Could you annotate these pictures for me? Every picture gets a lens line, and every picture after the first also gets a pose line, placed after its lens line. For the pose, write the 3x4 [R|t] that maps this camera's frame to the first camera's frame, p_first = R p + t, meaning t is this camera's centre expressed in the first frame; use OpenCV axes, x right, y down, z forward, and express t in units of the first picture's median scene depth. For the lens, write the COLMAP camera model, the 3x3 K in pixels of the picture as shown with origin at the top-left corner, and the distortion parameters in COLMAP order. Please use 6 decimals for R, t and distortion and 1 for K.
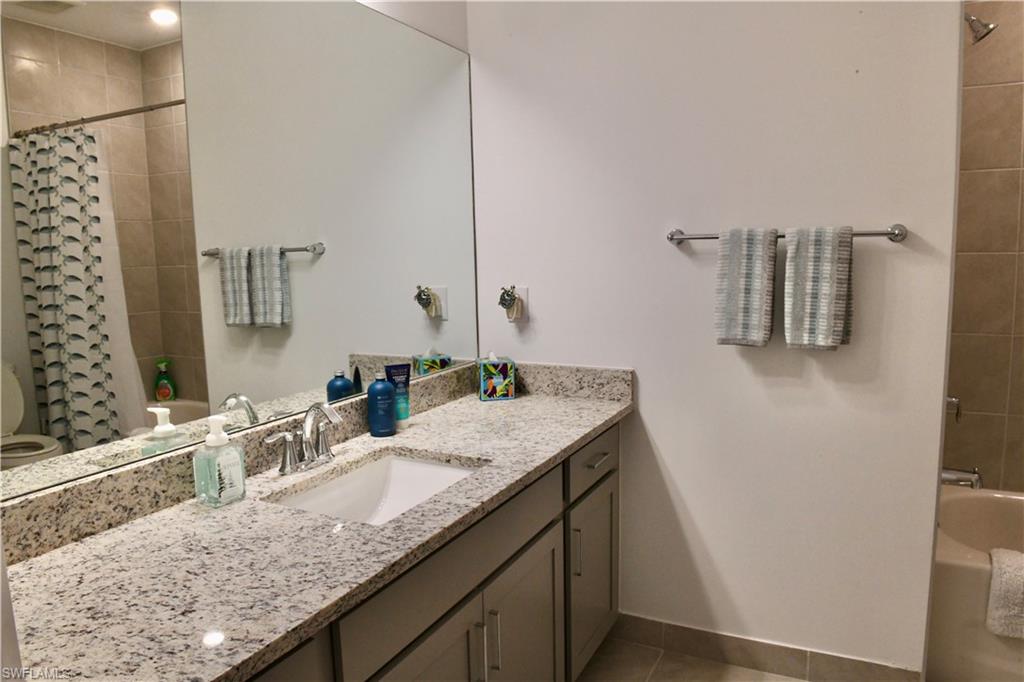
lens RADIAL K [[698.8, 0, 515.9], [0, 698.8, 338.2], [0, 0, 1]] dist [-0.047355, -0.002419]
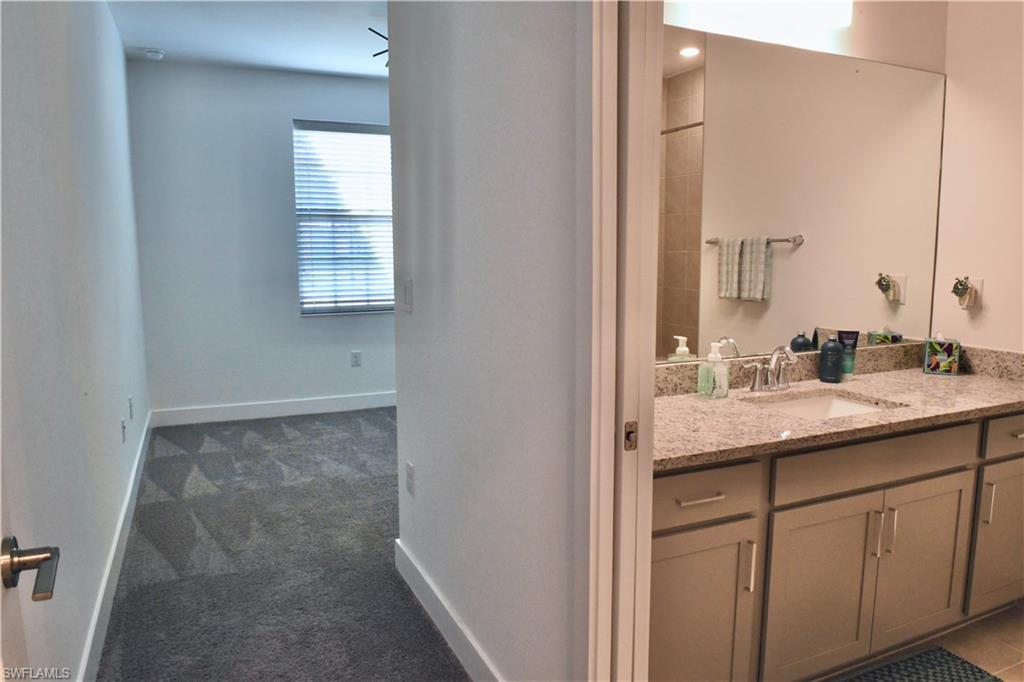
lens RADIAL K [[698.8, 0, 511.9], [0, 698.8, 338.9], [0, 0, 1]] dist [-0.047355, -0.002419]
pose [[0.781300, 0.102368, -0.615703, 0.128552], [-0.092855, 0.994545, 0.047526, 0.047474], [0.617210, 0.020039, 0.786543, -0.379386]]
